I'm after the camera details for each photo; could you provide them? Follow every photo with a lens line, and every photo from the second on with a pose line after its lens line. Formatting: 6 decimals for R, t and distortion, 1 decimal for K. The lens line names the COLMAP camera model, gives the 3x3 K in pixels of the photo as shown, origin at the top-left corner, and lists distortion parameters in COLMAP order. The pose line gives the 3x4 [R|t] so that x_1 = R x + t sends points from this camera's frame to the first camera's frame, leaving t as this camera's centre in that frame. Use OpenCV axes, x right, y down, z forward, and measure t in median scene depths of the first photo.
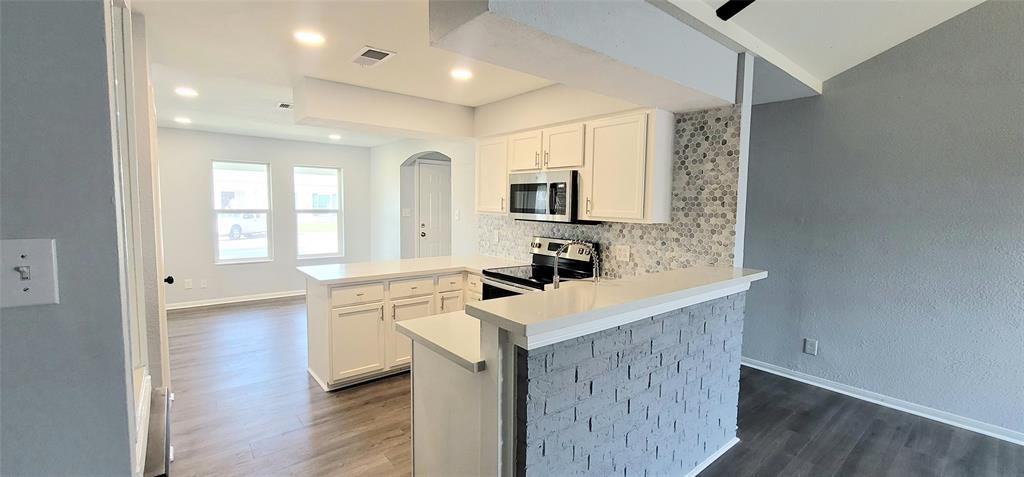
lens RADIAL K [[423.2, 0, 515.3], [0, 423.2, 240.2], [0, 0, 1]] dist [-0.000646, 0.000017]
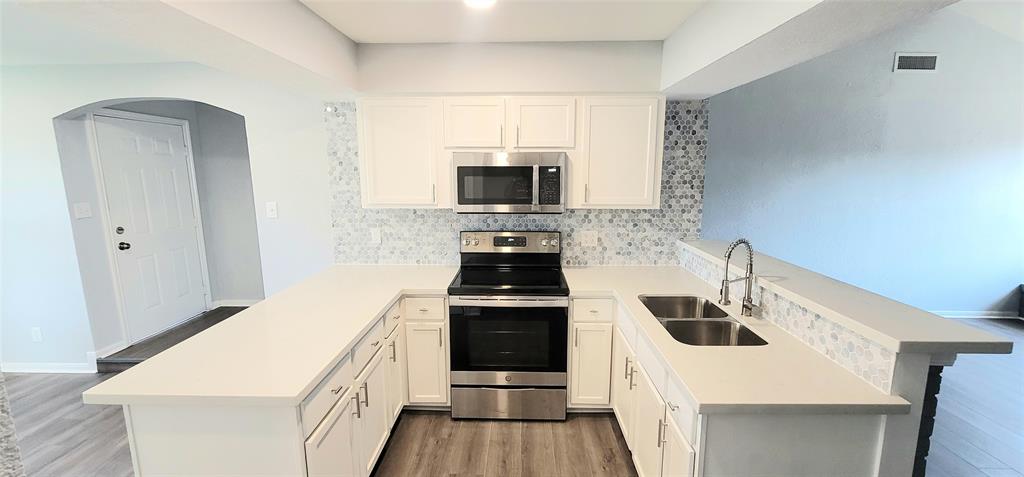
lens RADIAL K [[423.2, 0, 513.2], [0, 423.2, 237.0], [0, 0, 1]] dist [-0.000646, 0.000017]
pose [[0.656768, -0.139095, 0.741153, -0.564329], [0.078065, 0.990102, 0.116639, -0.097614], [-0.750041, -0.018747, 0.661126, 0.478541]]
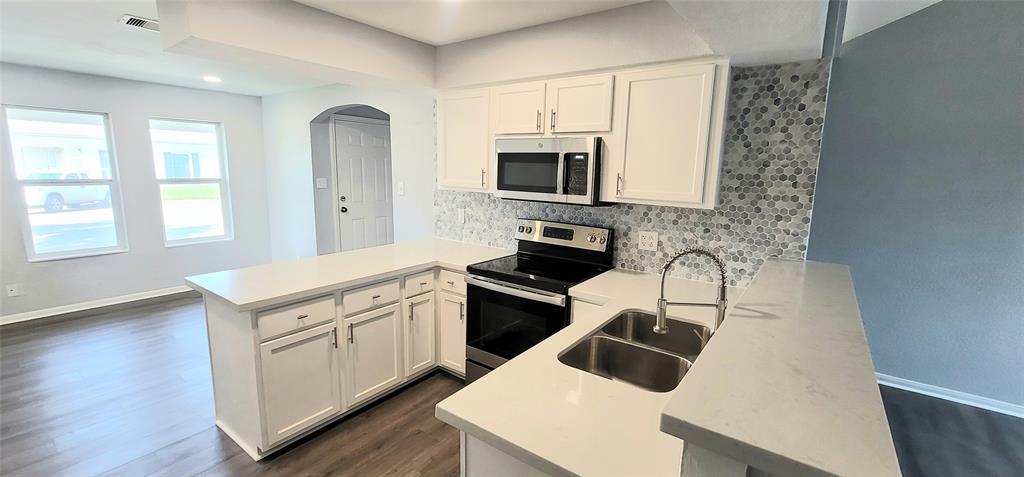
lens RADIAL K [[423.2, 0, 514.1], [0, 423.2, 240.1], [0, 0, 1]] dist [-0.000646, 0.000017]
pose [[0.970549, -0.036750, 0.238084, -0.187647], [0.015083, 0.995627, 0.092196, -0.049299], [-0.240431, -0.085889, 0.966859, 0.263636]]
